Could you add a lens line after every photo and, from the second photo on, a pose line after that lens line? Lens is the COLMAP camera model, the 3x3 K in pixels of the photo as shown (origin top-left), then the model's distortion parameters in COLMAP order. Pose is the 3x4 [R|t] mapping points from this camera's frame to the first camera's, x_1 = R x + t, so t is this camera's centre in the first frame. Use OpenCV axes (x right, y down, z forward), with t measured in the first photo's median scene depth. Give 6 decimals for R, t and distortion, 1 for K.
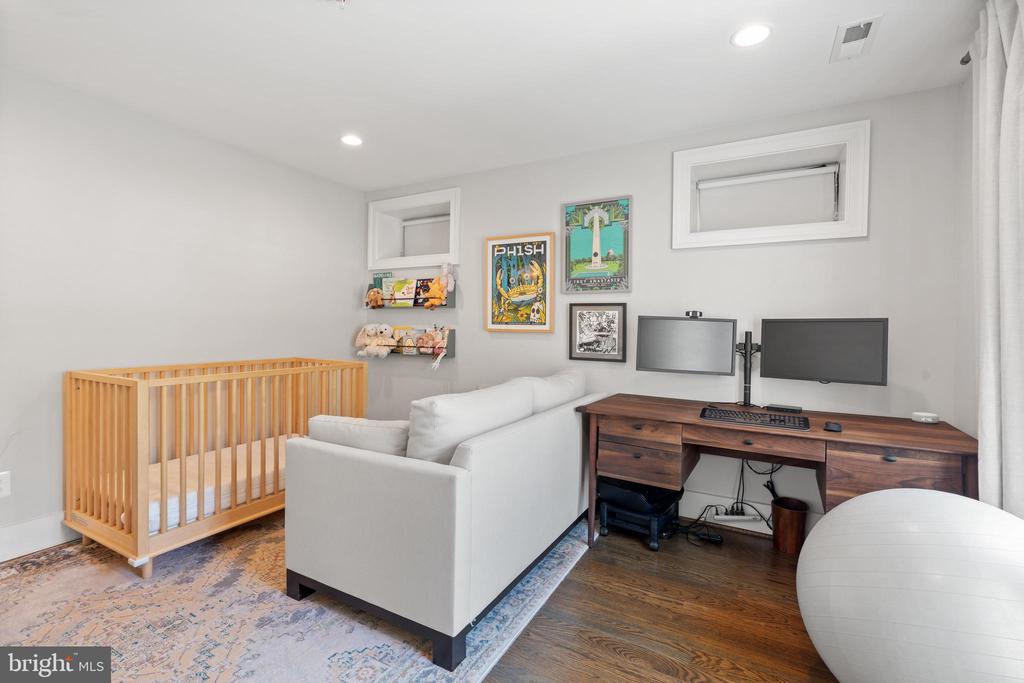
lens RADIAL K [[462.4, 0, 516.6], [0, 462.4, 333.8], [0, 0, 1]] dist [-0.004615, 0.001864]
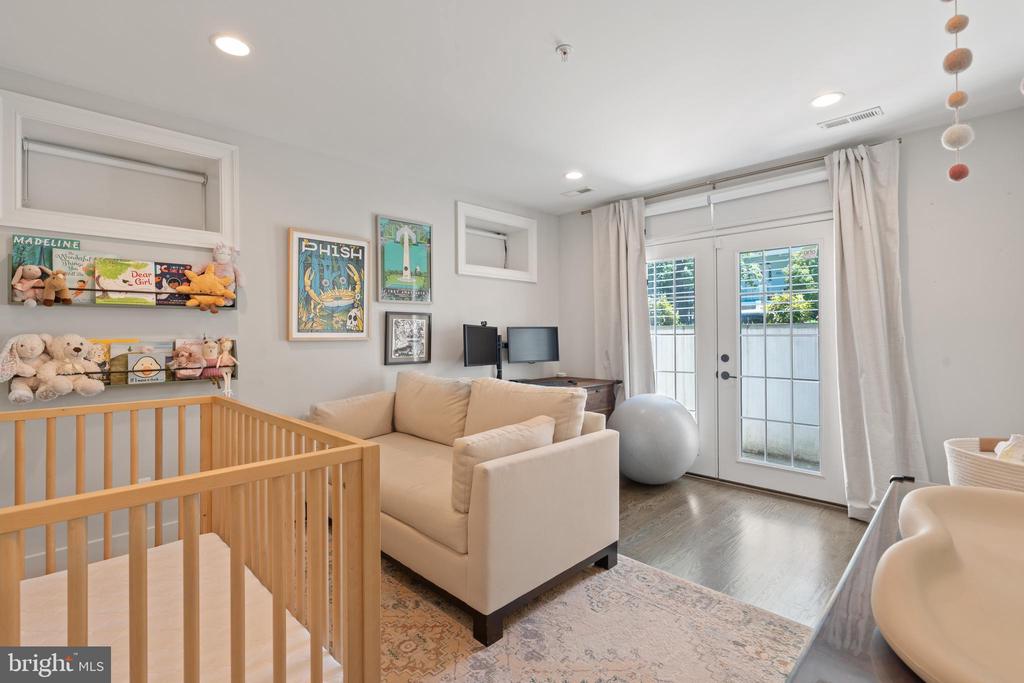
lens RADIAL K [[462.4, 0, 515.4], [0, 462.4, 333.9], [0, 0, 1]] dist [-0.004615, 0.001864]
pose [[0.279451, -0.014612, 0.960049, -0.789649], [0.024347, 0.999671, 0.008128, -0.016006], [-0.959851, 0.021103, 0.279715, 0.419522]]
